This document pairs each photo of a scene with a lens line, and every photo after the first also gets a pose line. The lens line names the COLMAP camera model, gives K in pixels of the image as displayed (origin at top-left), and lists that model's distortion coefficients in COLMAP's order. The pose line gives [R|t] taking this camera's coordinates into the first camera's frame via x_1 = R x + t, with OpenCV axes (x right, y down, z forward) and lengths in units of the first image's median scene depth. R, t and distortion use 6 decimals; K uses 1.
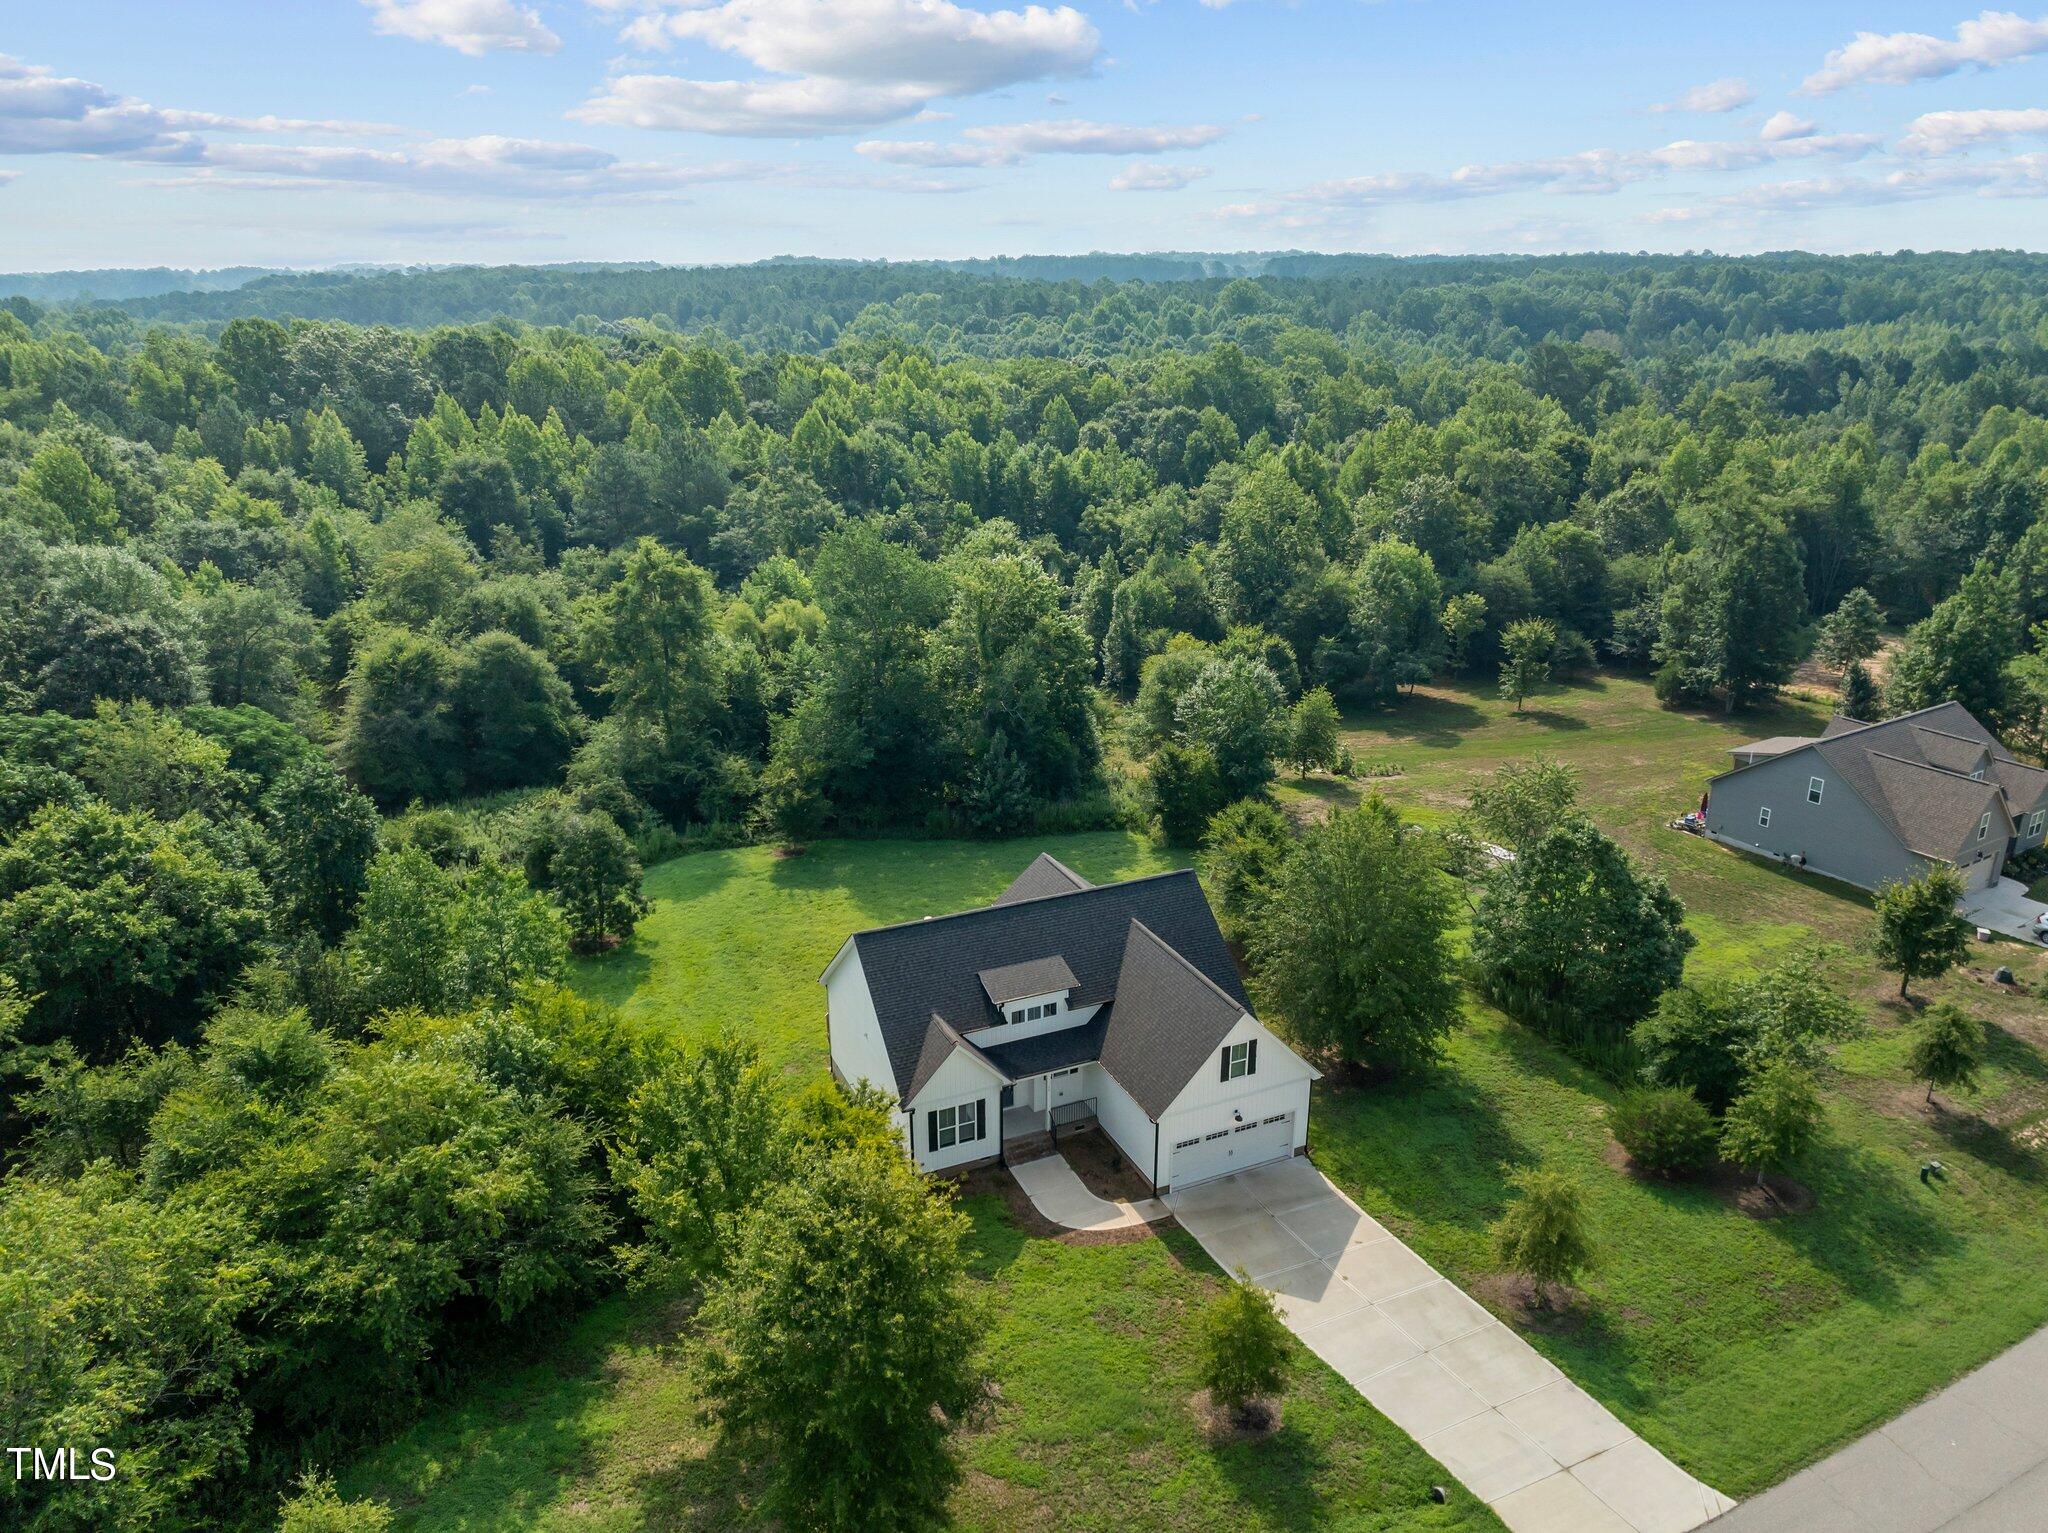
lens RADIAL K [[1444.7, 0, 1024.0], [0, 1444.7, 766.5], [0, 0, 1]] dist [-0.051354, 0.026864]
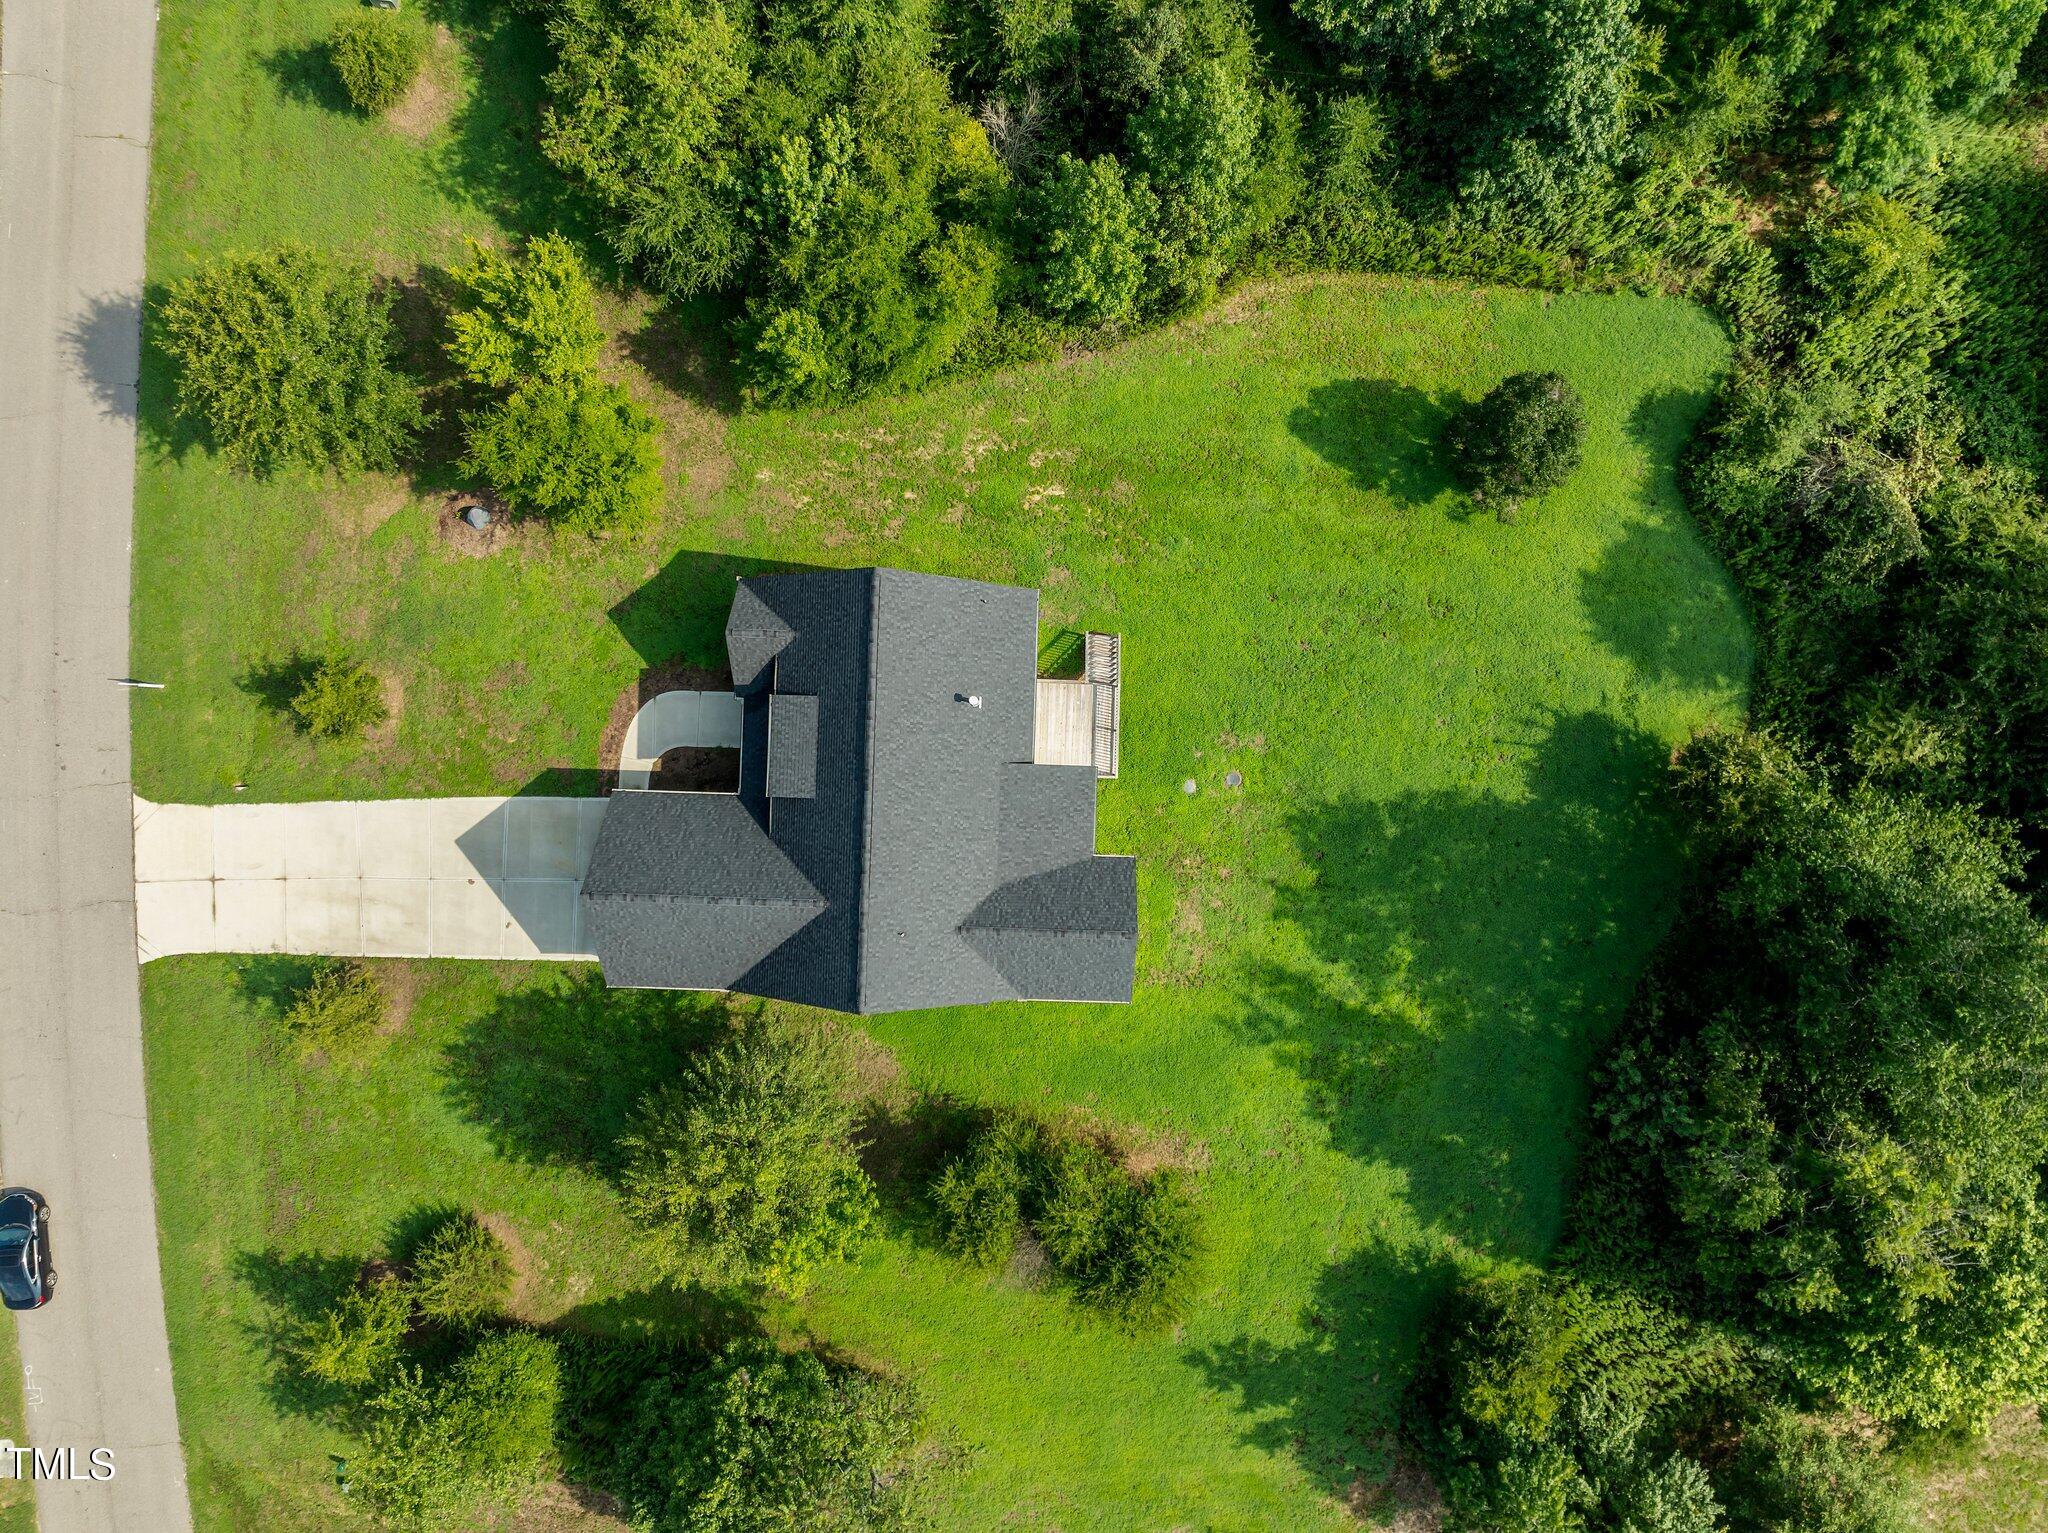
lens RADIAL K [[1432.5, 0, 1024.0], [0, 1432.5, 766.5], [0, 0, 1]] dist [-0.031925, 0.000513]
pose [[-0.436347, 0.899764, -0.005087, -0.031595], [-0.293033, -0.136759, 0.946271, -0.541171], [0.850725, 0.414393, 0.323335, 0.611112]]
